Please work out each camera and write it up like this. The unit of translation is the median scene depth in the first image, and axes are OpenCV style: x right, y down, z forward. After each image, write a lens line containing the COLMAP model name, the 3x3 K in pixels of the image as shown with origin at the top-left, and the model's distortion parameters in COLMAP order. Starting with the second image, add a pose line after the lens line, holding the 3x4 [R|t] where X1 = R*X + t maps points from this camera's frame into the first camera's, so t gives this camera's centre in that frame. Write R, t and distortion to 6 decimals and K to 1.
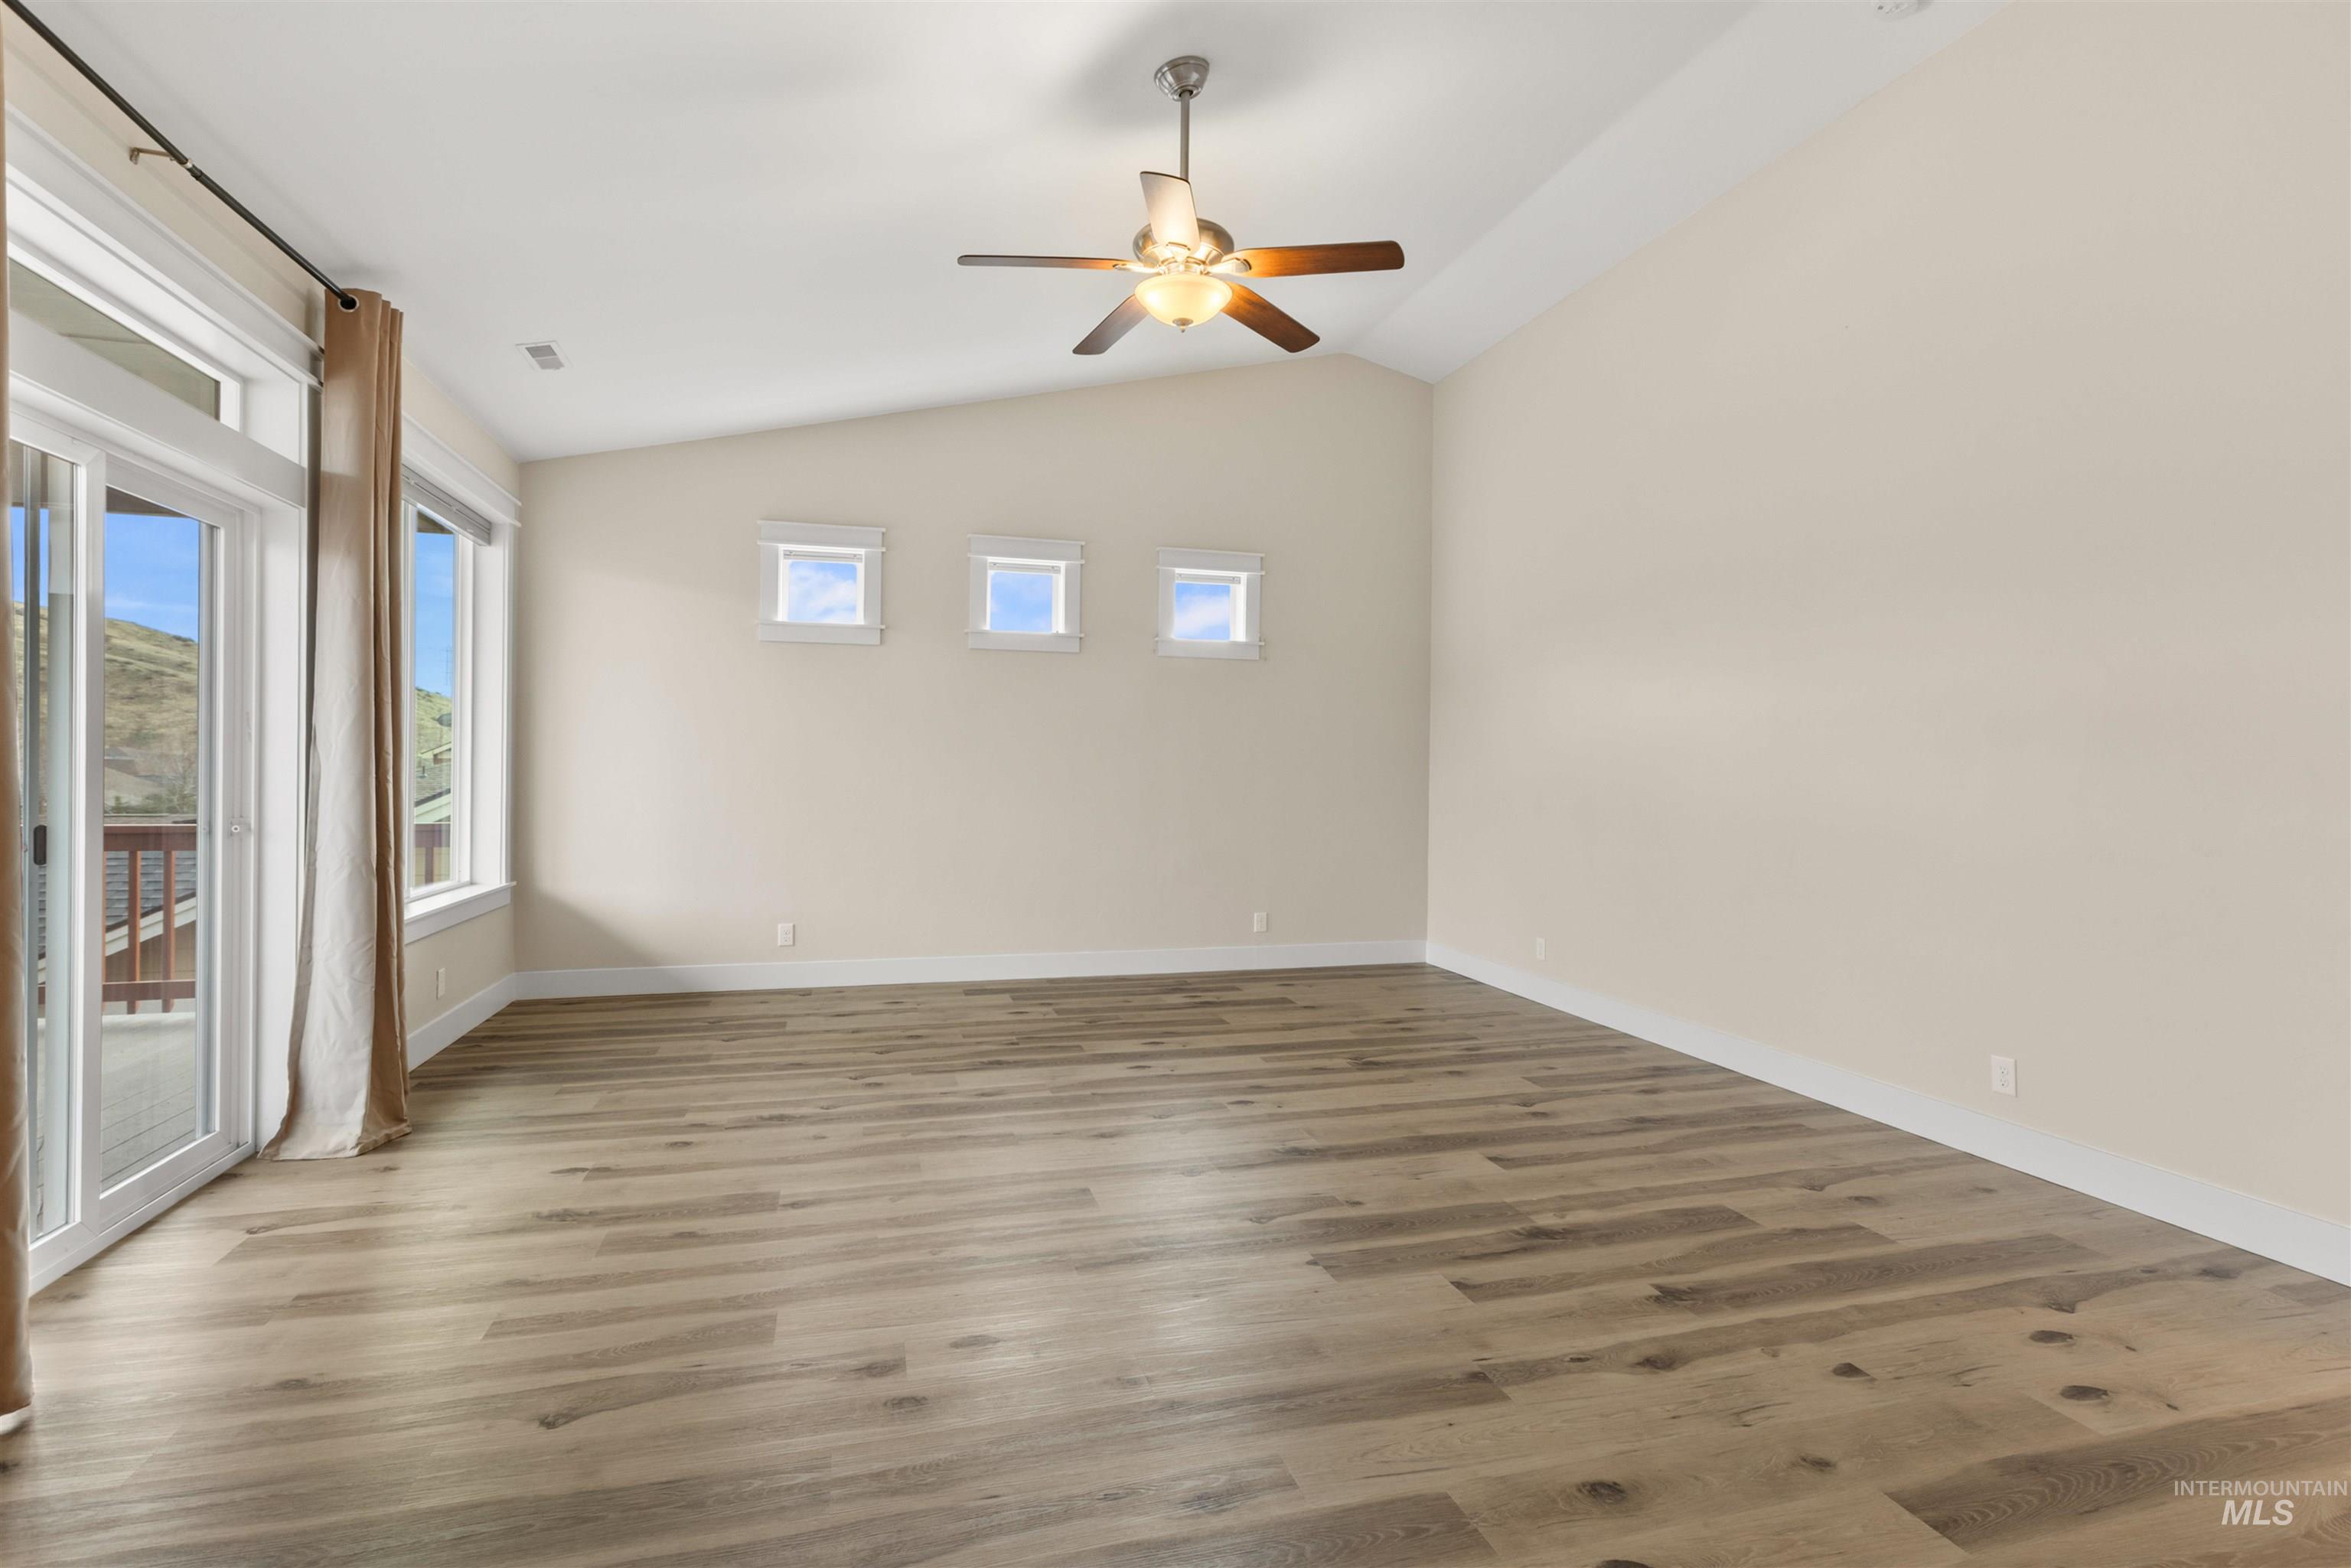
lens RADIAL K [[1094.6, 0, 1172.3], [0, 1094.6, 777.6], [0, 0, 1]] dist [-0.047945, -0.000357]
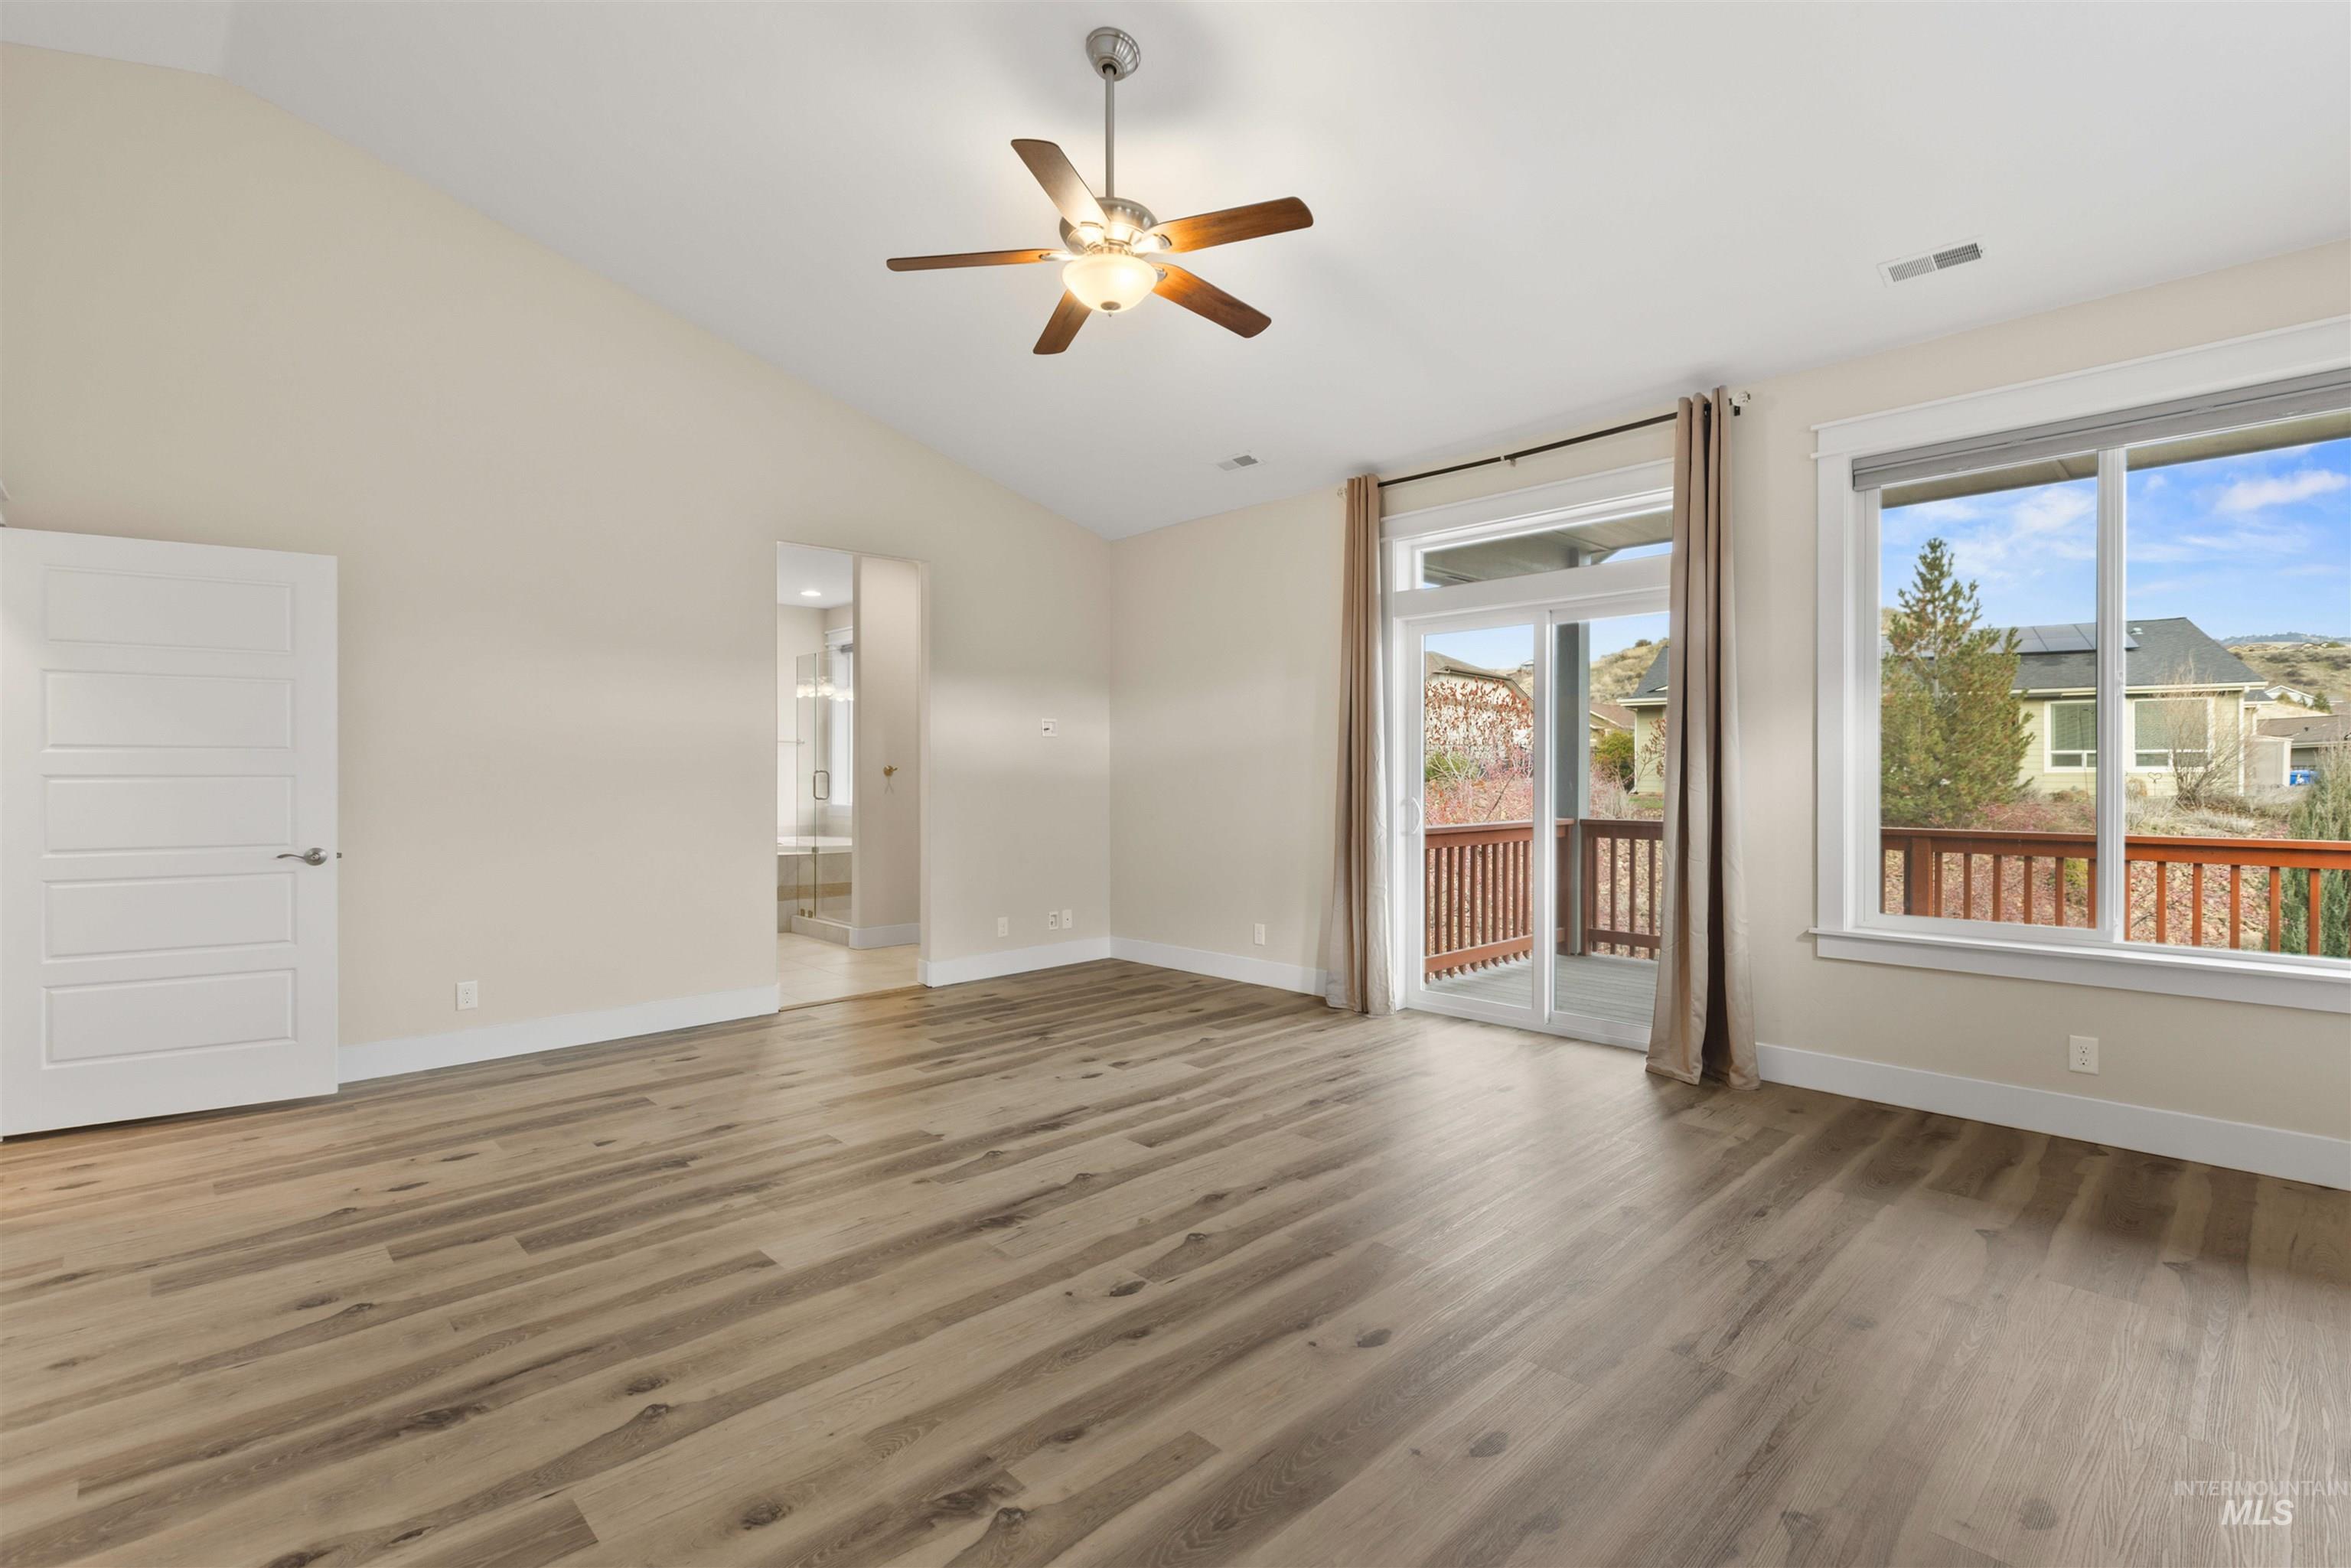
lens RADIAL K [[1076.1, 0, 1187.0], [0, 1076.1, 780.7], [0, 0, 1]] dist [0.000464, 0.000245]
pose [[-0.876855, 0.001593, -0.480753, 0.472641], [-0.000460, 0.999991, 0.004151, -0.021298], [0.480755, 0.003861, -0.876846, 2.159246]]
